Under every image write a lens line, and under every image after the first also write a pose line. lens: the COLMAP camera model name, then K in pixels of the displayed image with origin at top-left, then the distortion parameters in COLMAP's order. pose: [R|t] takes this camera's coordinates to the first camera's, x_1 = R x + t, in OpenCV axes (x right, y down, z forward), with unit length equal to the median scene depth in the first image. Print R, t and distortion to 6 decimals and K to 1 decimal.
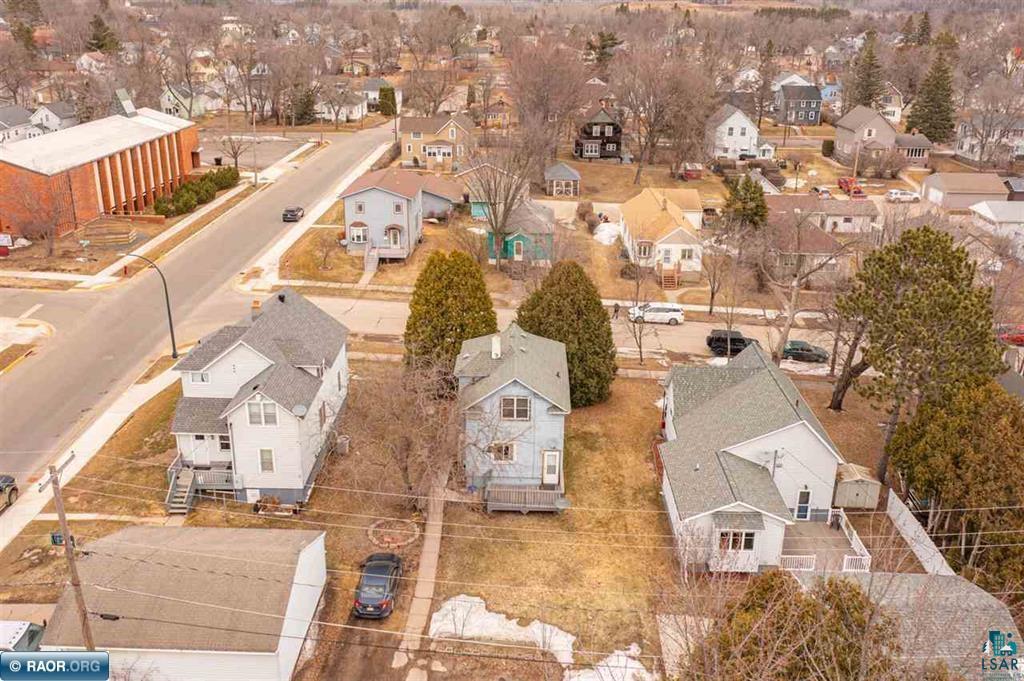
lens RADIAL K [[831.9, 0, 512.0], [0, 831.9, 340.5], [0, 0, 1]] dist [-0.018526, -0.001657]
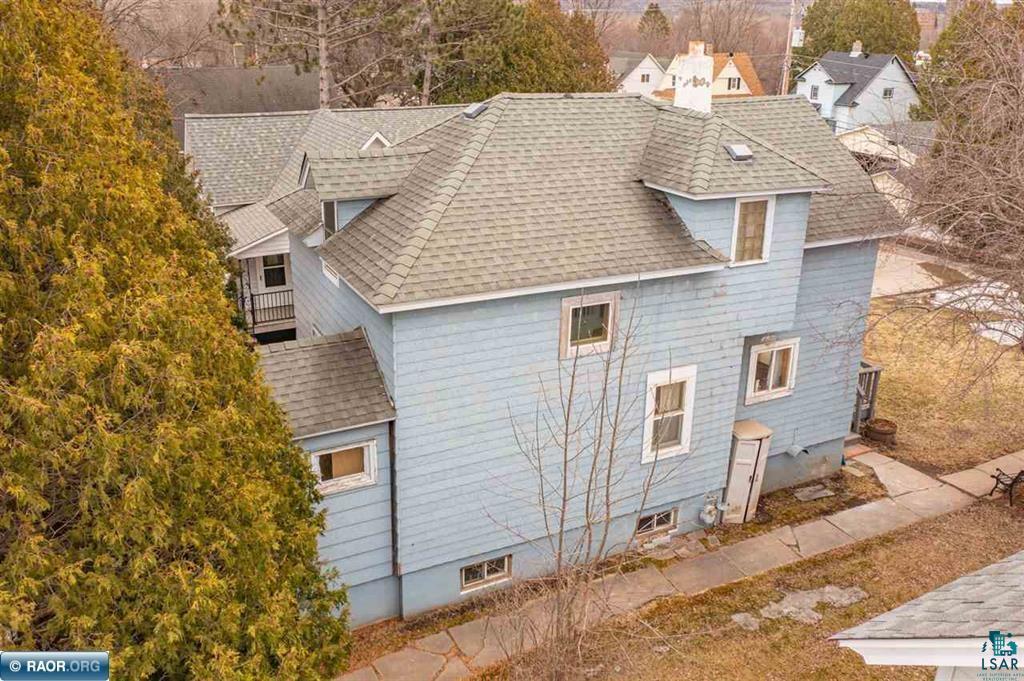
lens RADIAL K [[831.9, 0, 512.0], [0, 831.9, 340.5], [0, 0, 1]] dist [-0.018526, -0.001657]
pose [[-0.466505, -0.312255, 0.827569, -0.247149], [0.296485, 0.826287, 0.478902, -0.075367], [-0.833349, 0.468772, -0.292887, 1.115590]]
